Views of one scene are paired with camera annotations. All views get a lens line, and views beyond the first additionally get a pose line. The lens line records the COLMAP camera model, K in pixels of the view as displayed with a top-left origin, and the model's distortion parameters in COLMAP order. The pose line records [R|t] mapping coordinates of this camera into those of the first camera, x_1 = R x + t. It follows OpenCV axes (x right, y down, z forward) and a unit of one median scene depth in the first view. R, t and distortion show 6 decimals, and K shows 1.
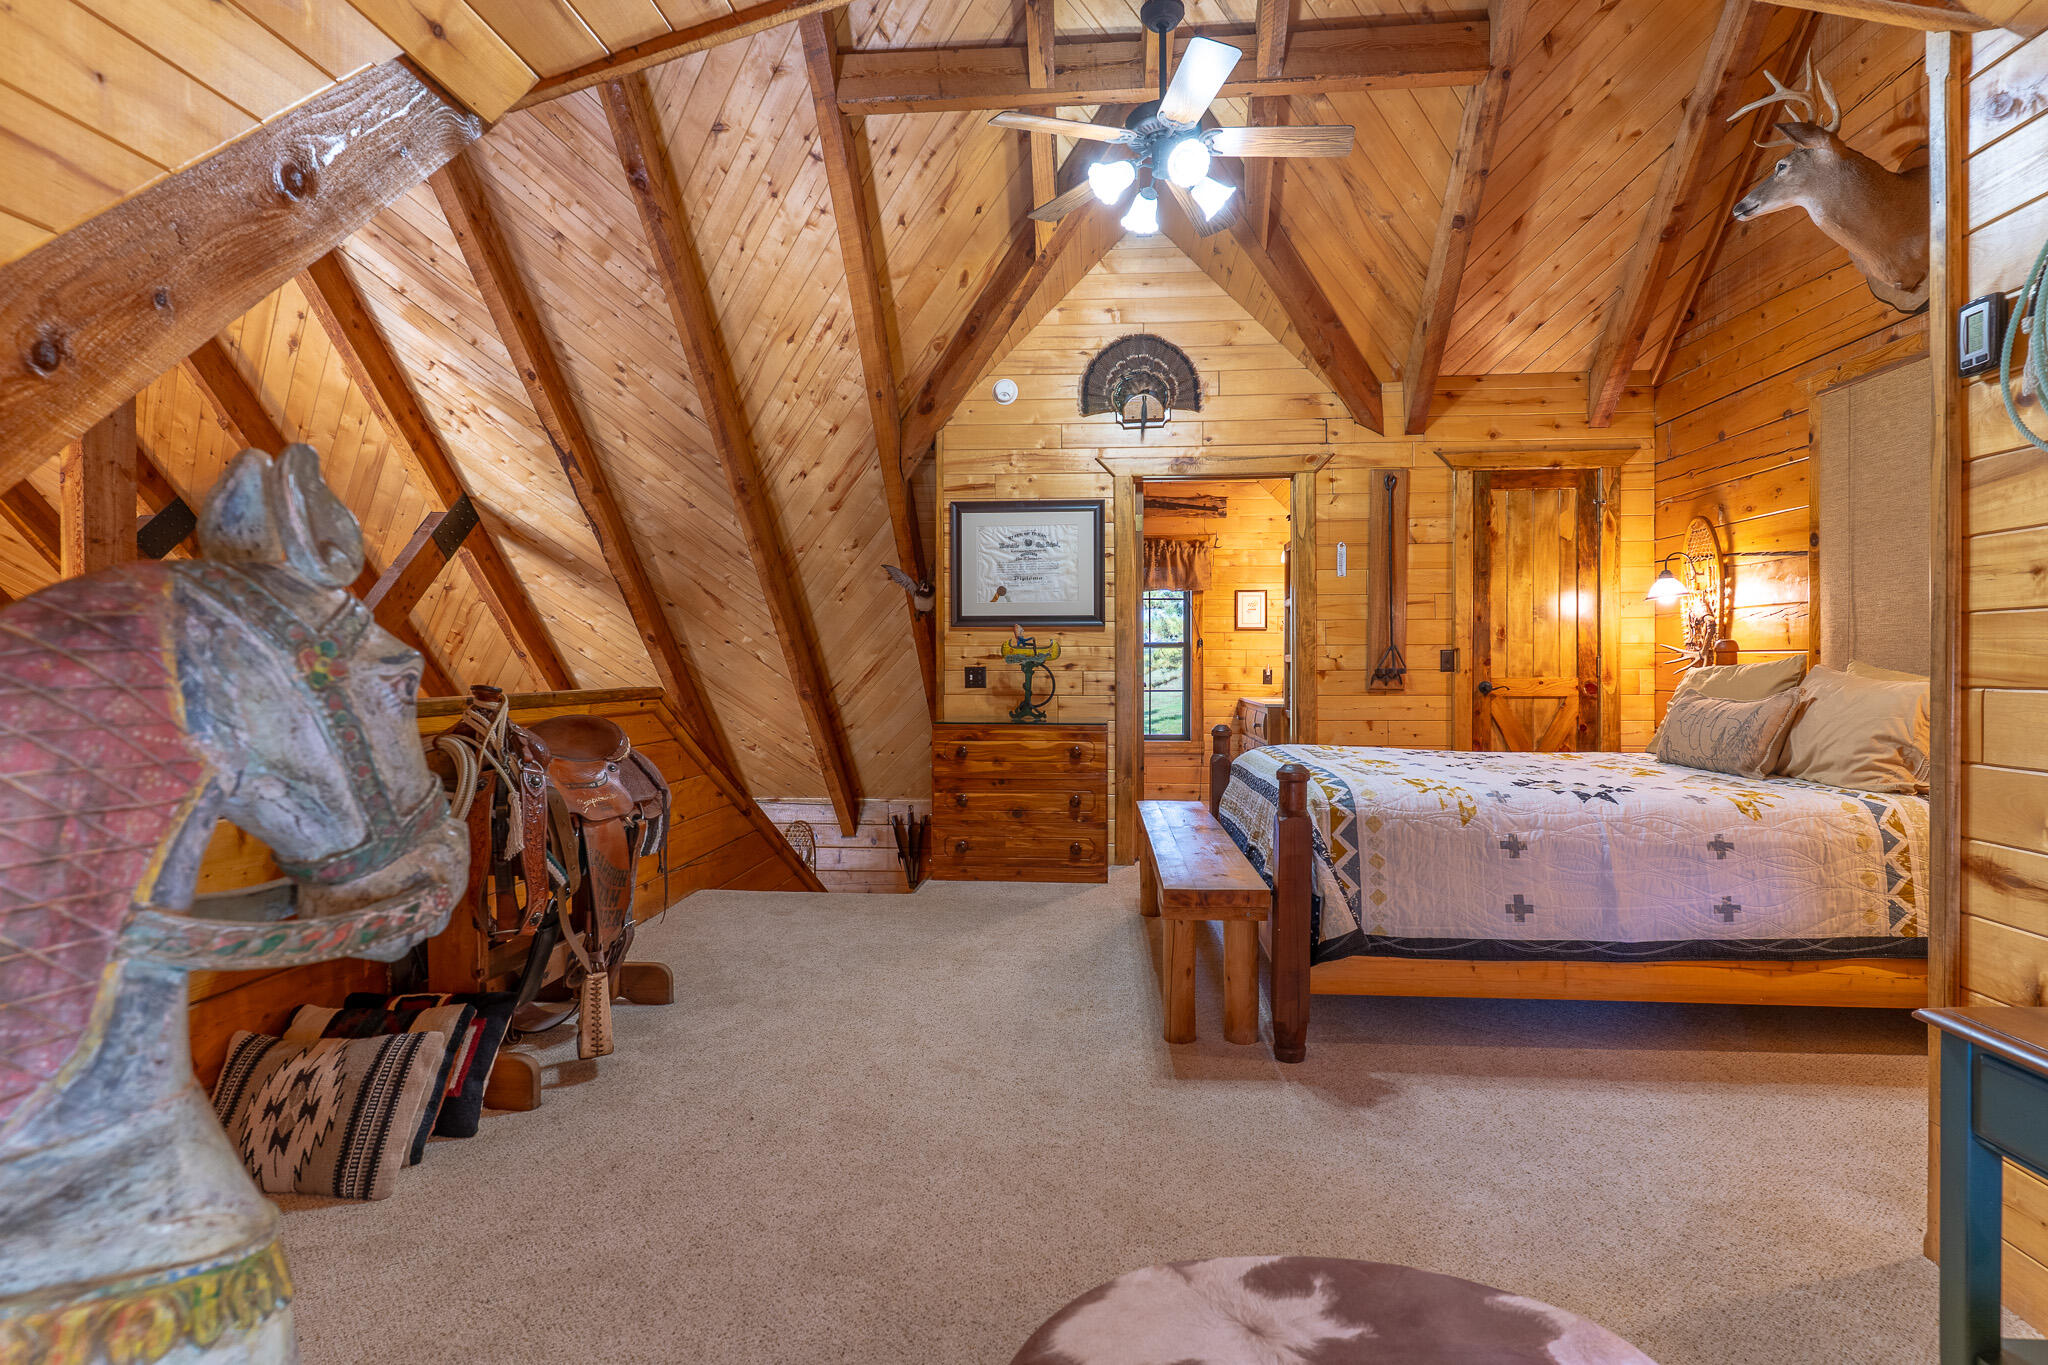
lens RADIAL K [[996.6, 0, 1030.6], [0, 996.6, 674.5], [0, 0, 1]] dist [0.002936, 0.000237]
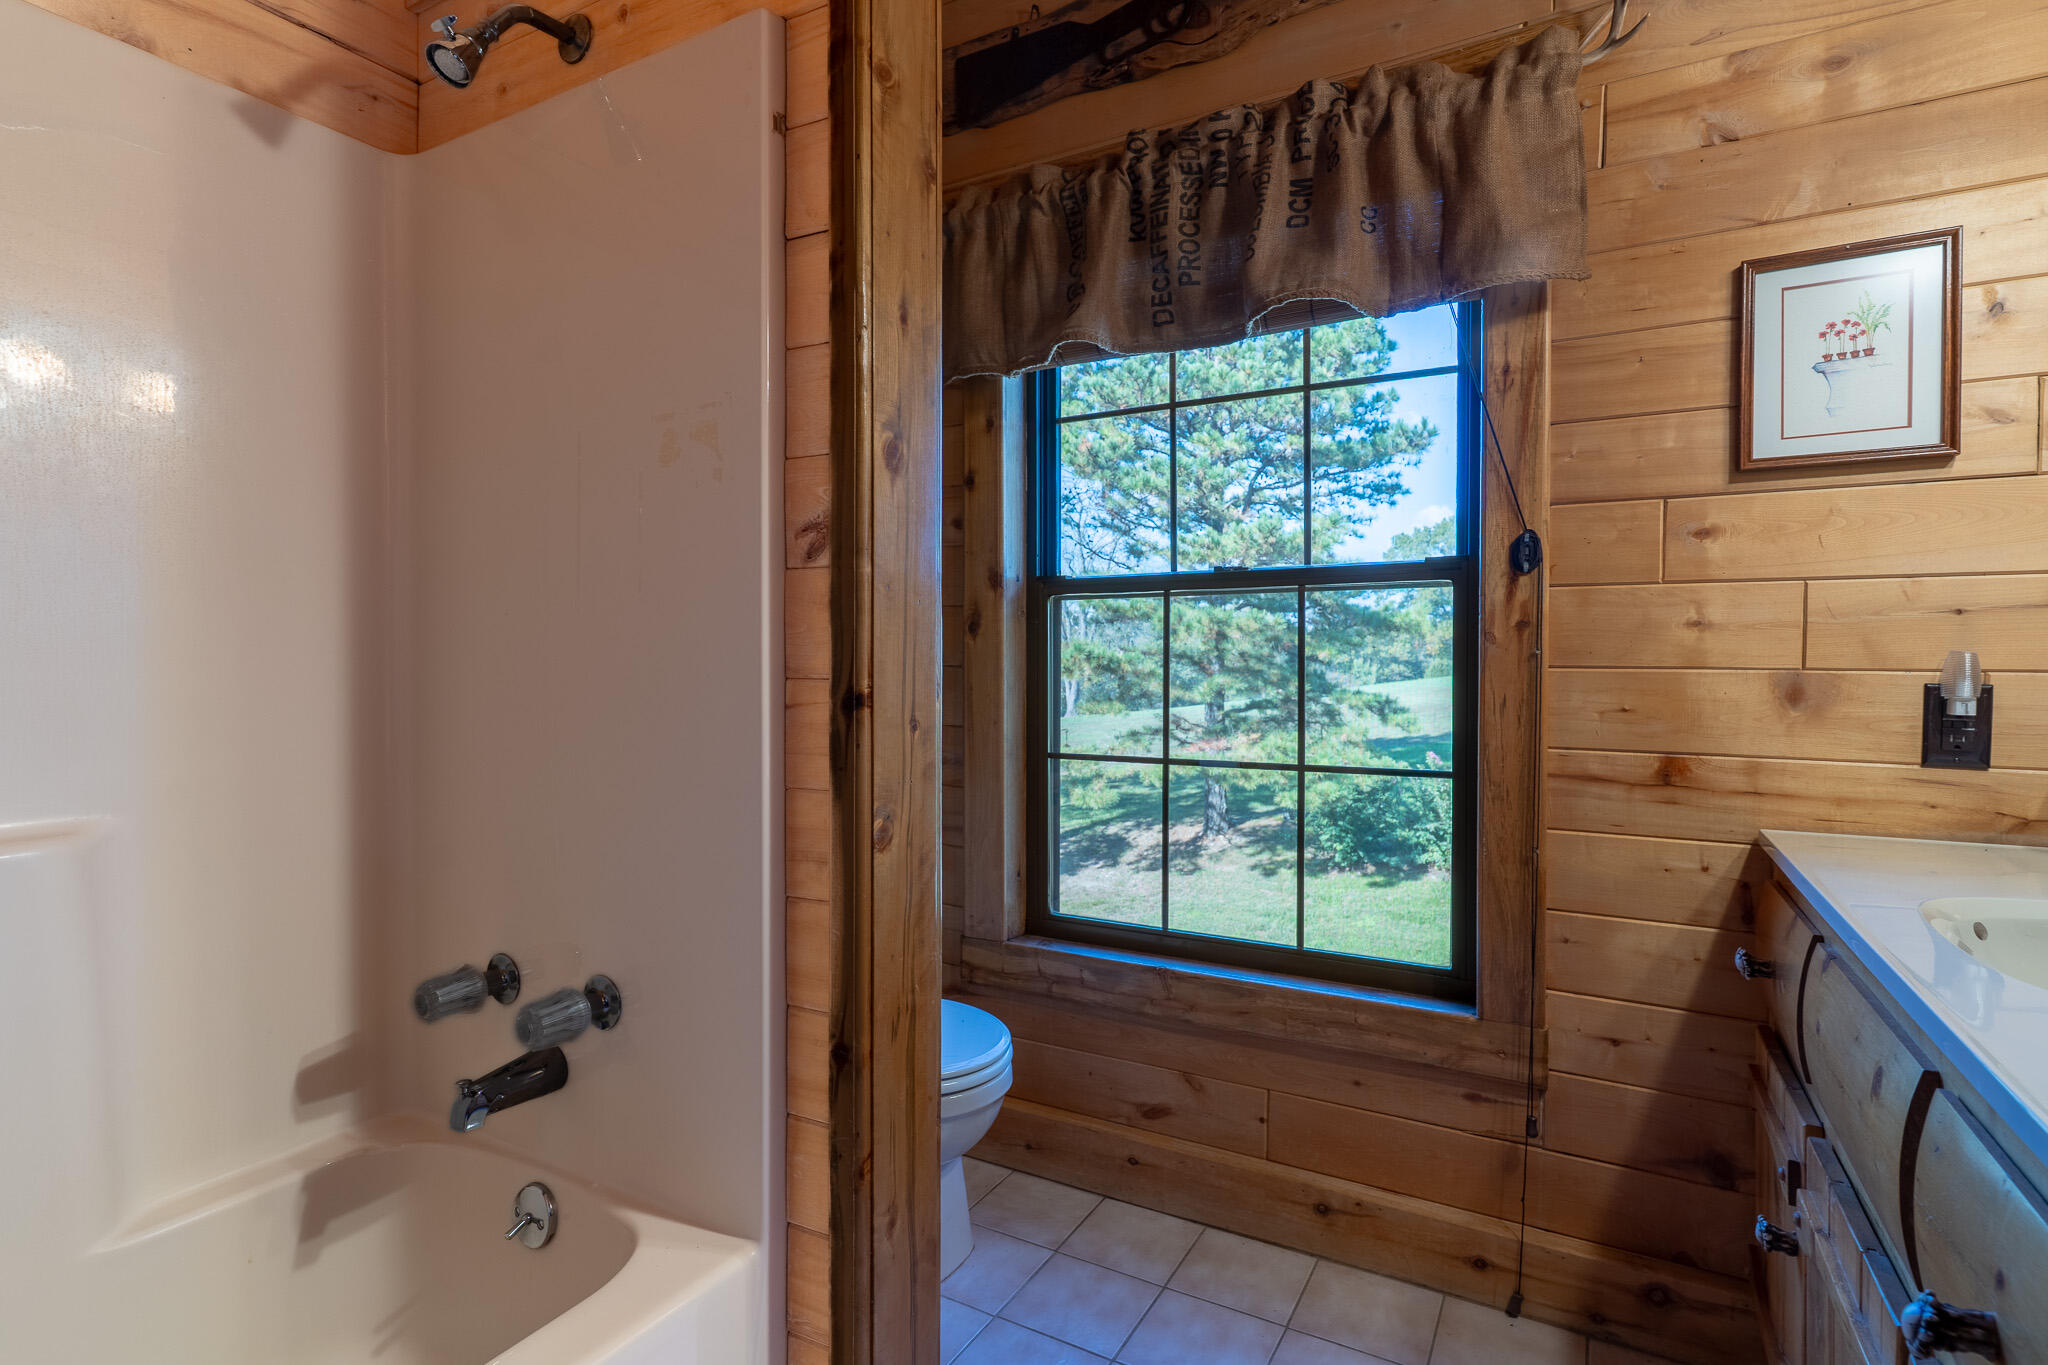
lens RADIAL K [[996.6, 0, 1015.0], [0, 996.6, 674.2], [0, 0, 1]] dist [0.002936, 0.000237]
pose [[0.897930, 0.008893, -0.440049, 0.165994], [-0.008403, 0.999960, 0.003062, -0.006304], [0.440058, 0.000948, 0.897969, 0.766255]]
